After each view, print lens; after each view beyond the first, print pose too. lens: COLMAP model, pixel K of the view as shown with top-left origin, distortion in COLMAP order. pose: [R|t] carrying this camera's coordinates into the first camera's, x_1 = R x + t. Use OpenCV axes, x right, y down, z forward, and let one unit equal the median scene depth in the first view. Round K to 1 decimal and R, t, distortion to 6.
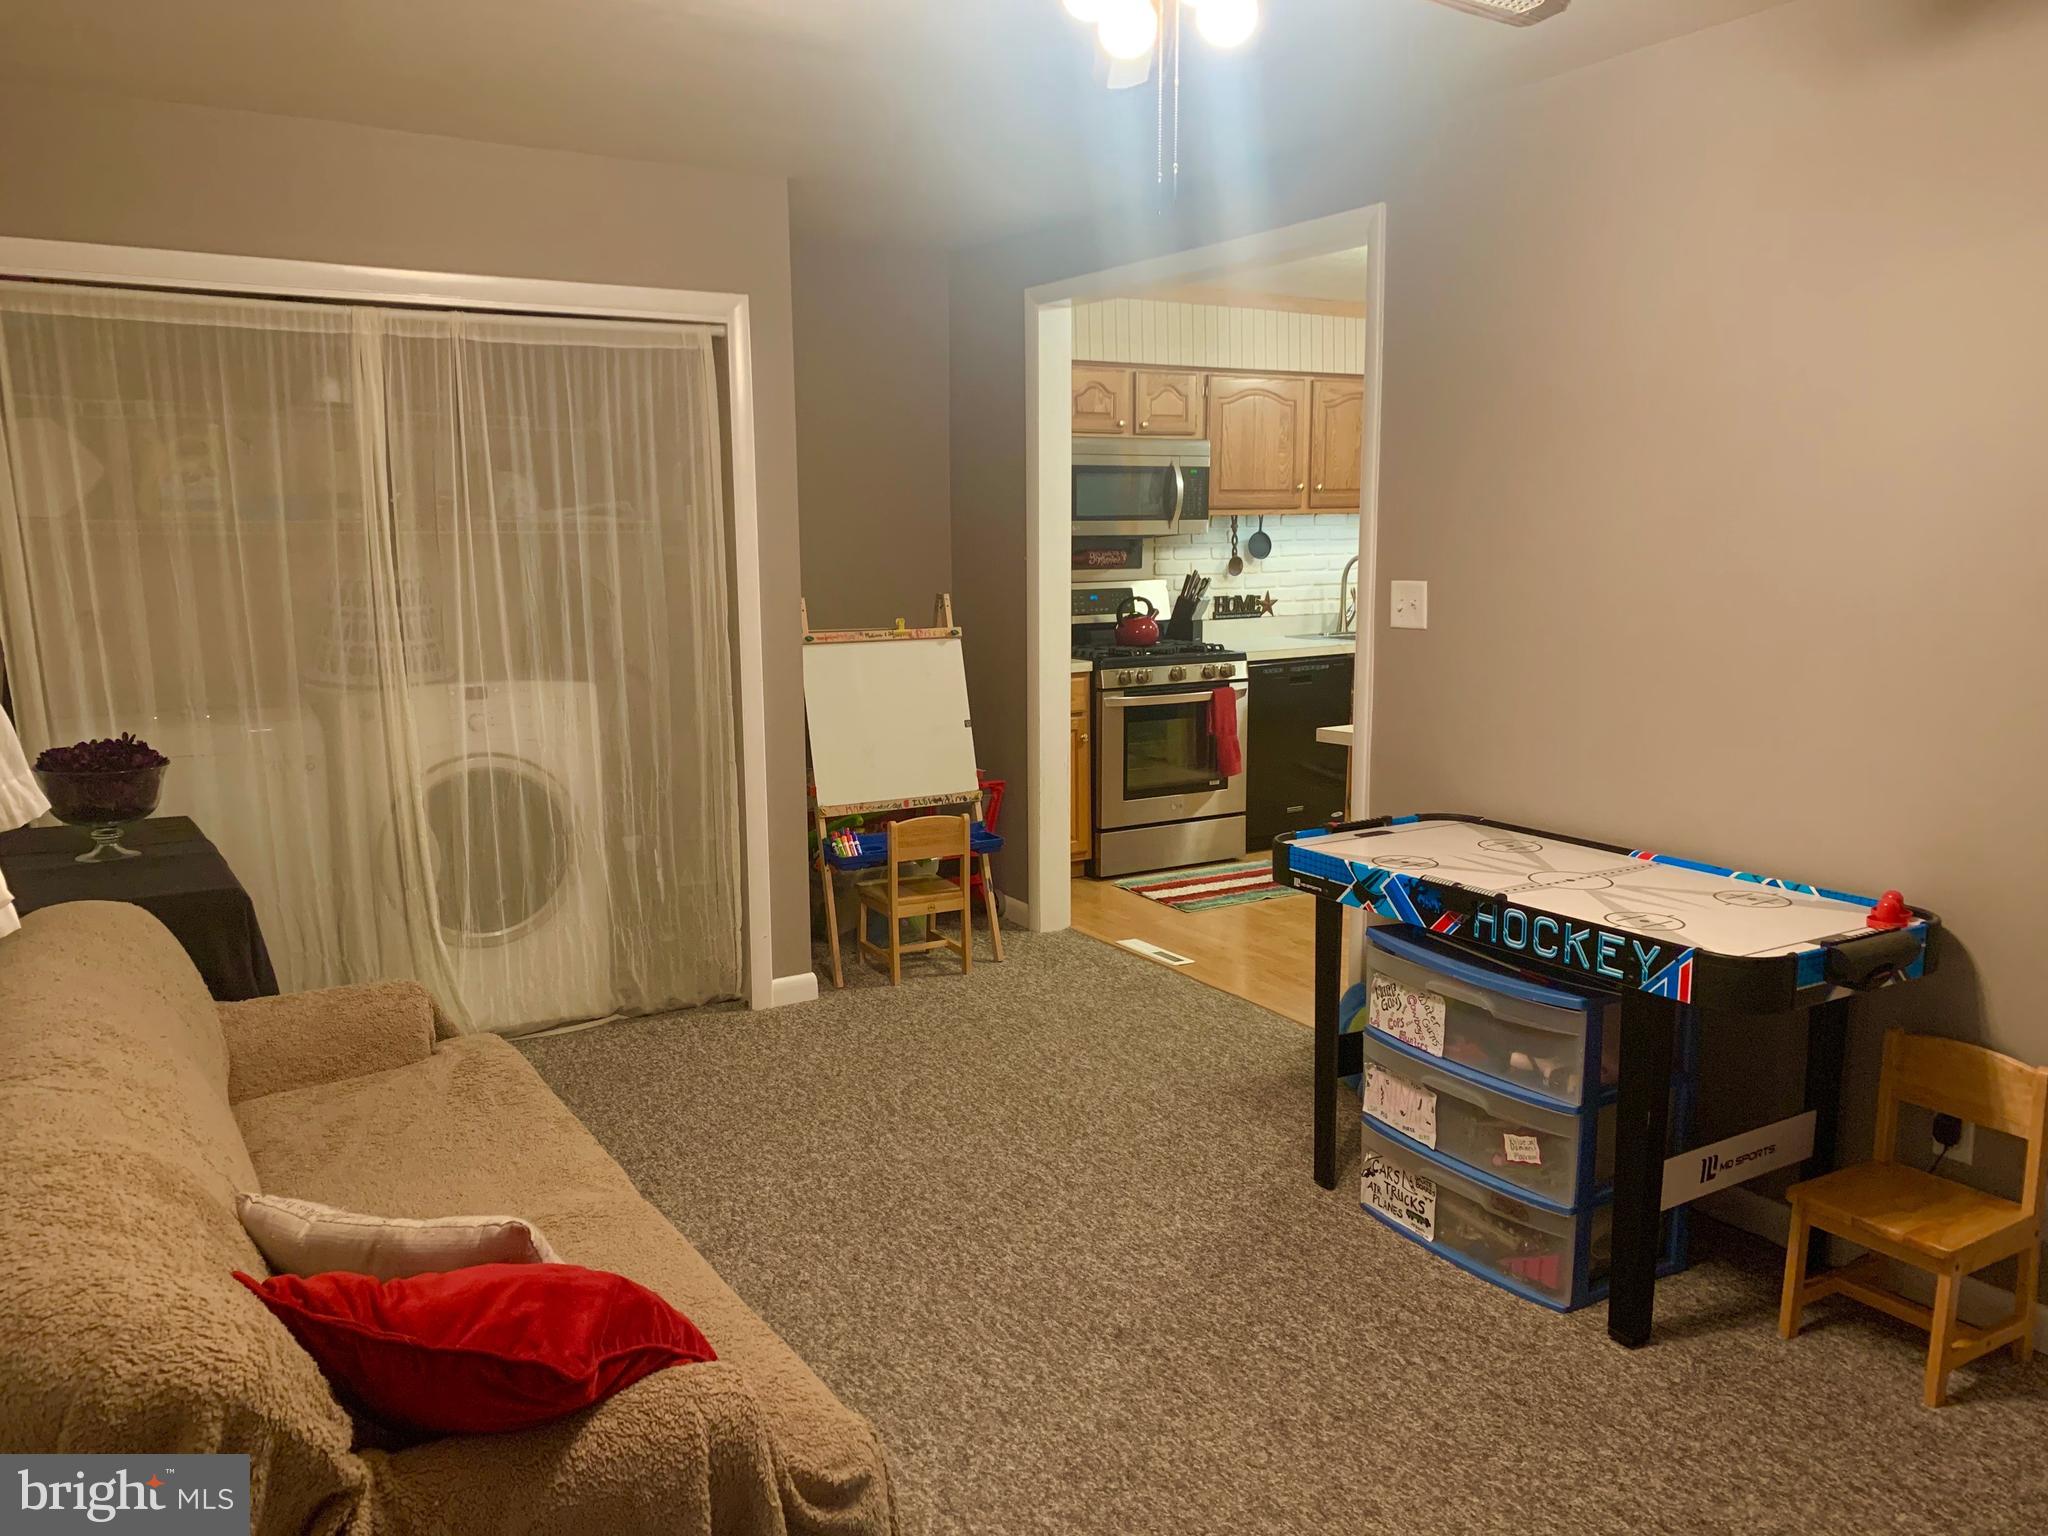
lens RADIAL K [[1561.0, 0, 1024.0], [0, 1561.0, 768.0], [0, 0, 1]] dist [0.059954, -0.003942]
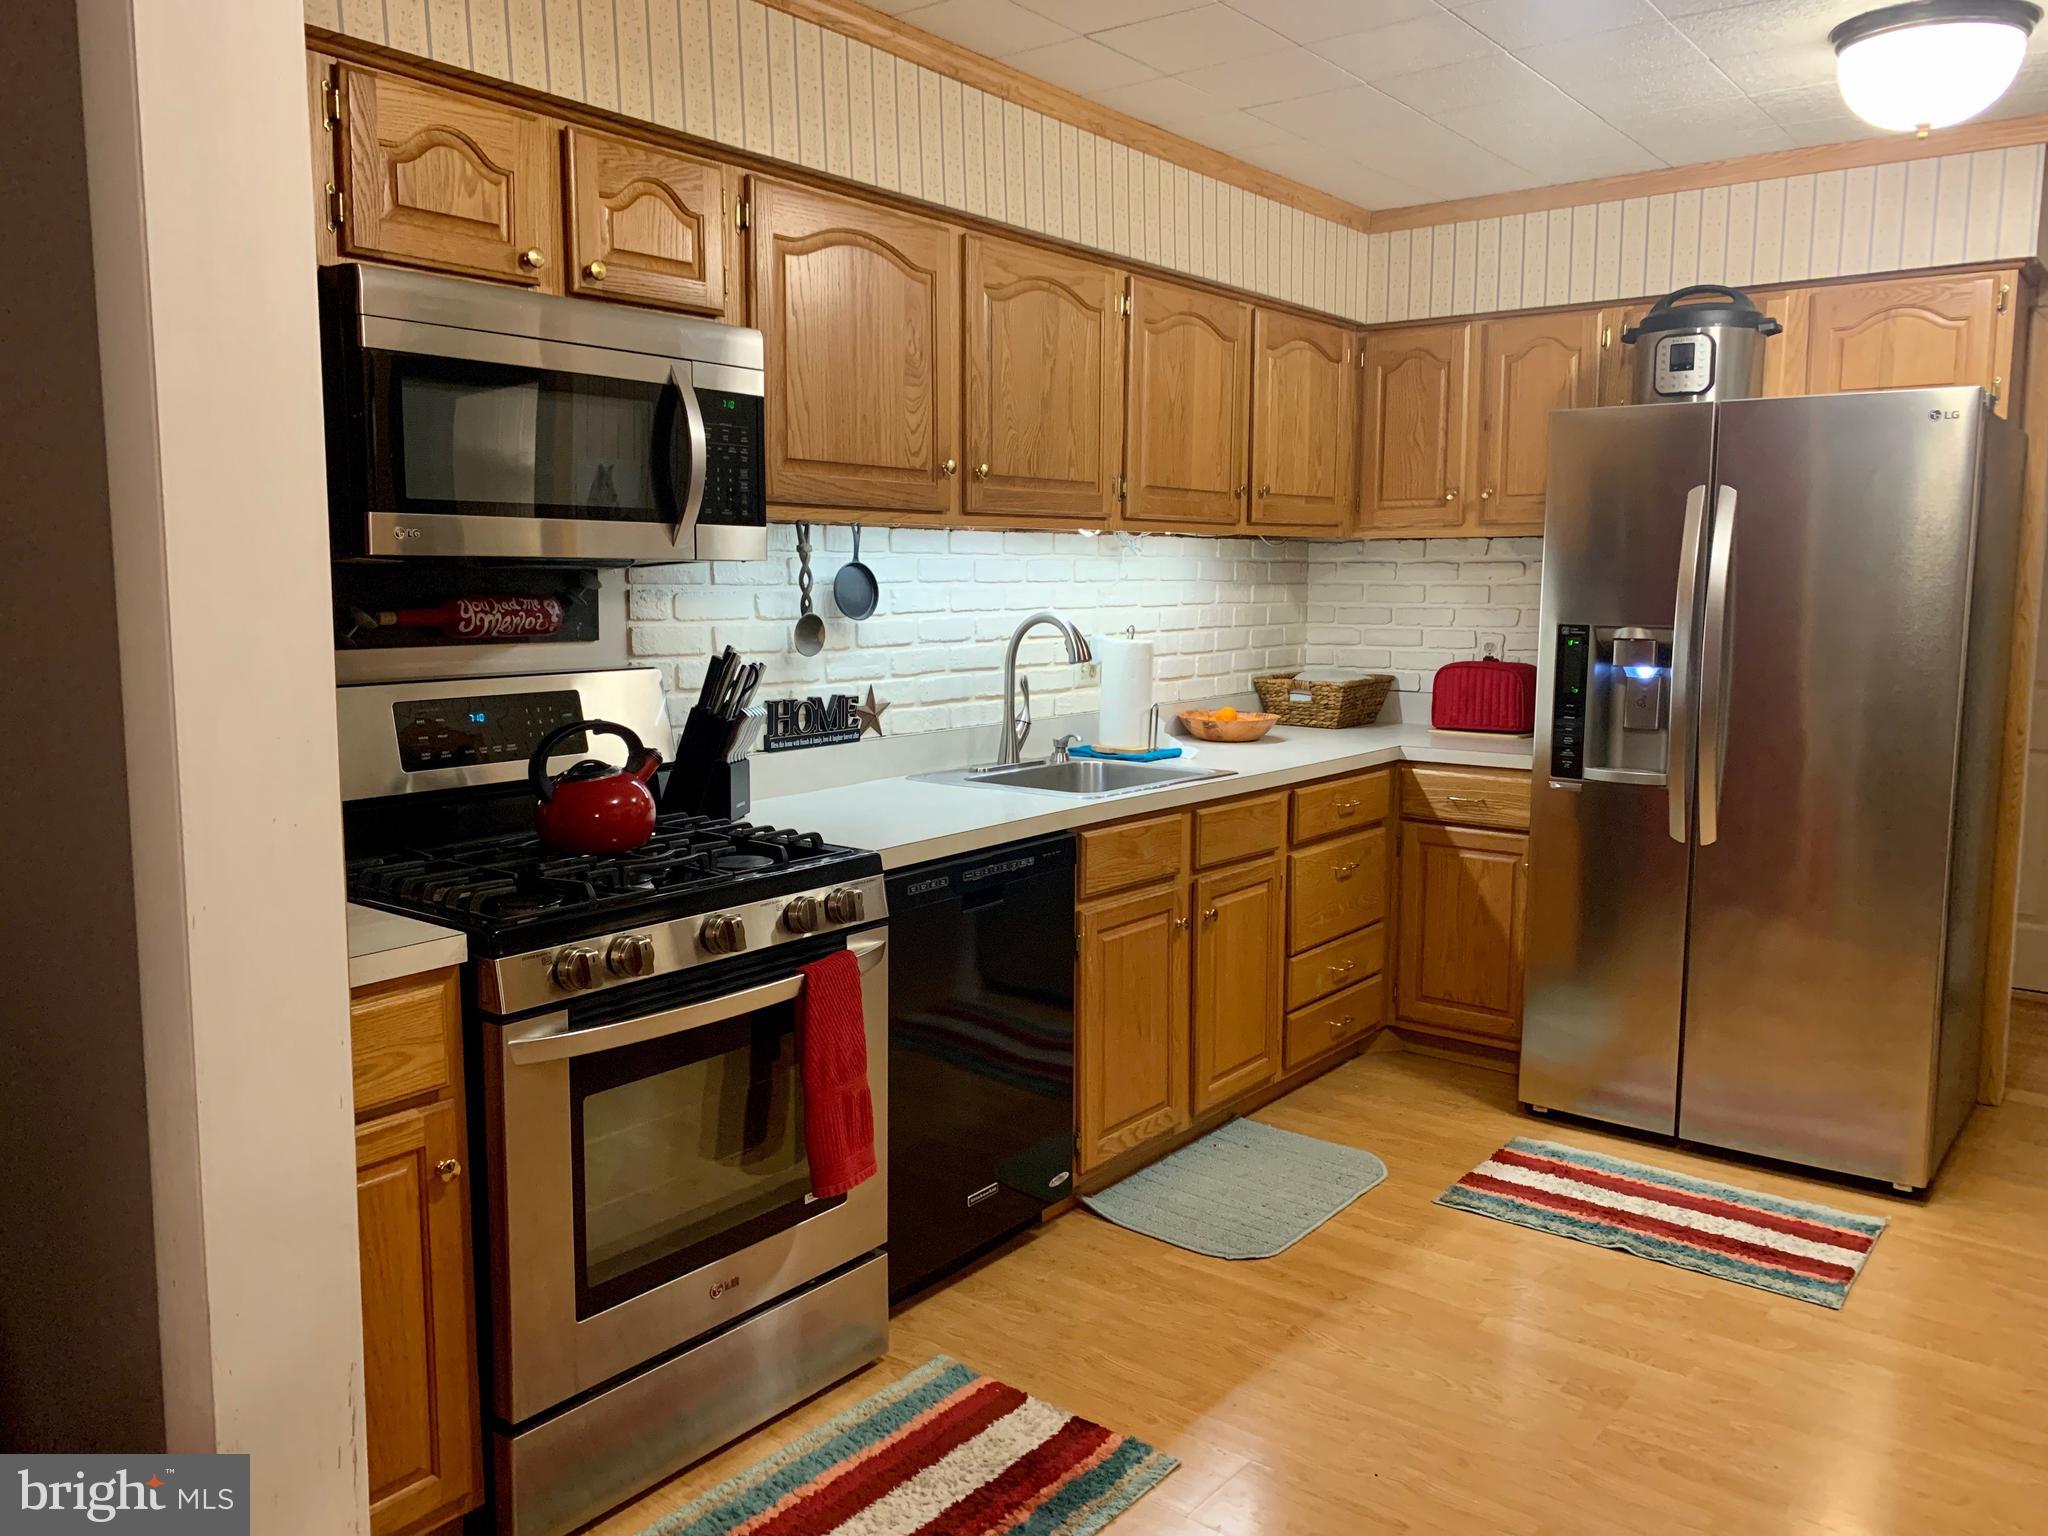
lens RADIAL K [[1561.0, 0, 1024.0], [0, 1561.0, 768.0], [0, 0, 1]] dist [0.059954, -0.003942]
pose [[0.936812, -0.031462, 0.348417, 0.035249], [0.041950, 0.998864, -0.022596, -0.081225], [-0.347310, 0.035784, 0.937067, 0.580429]]
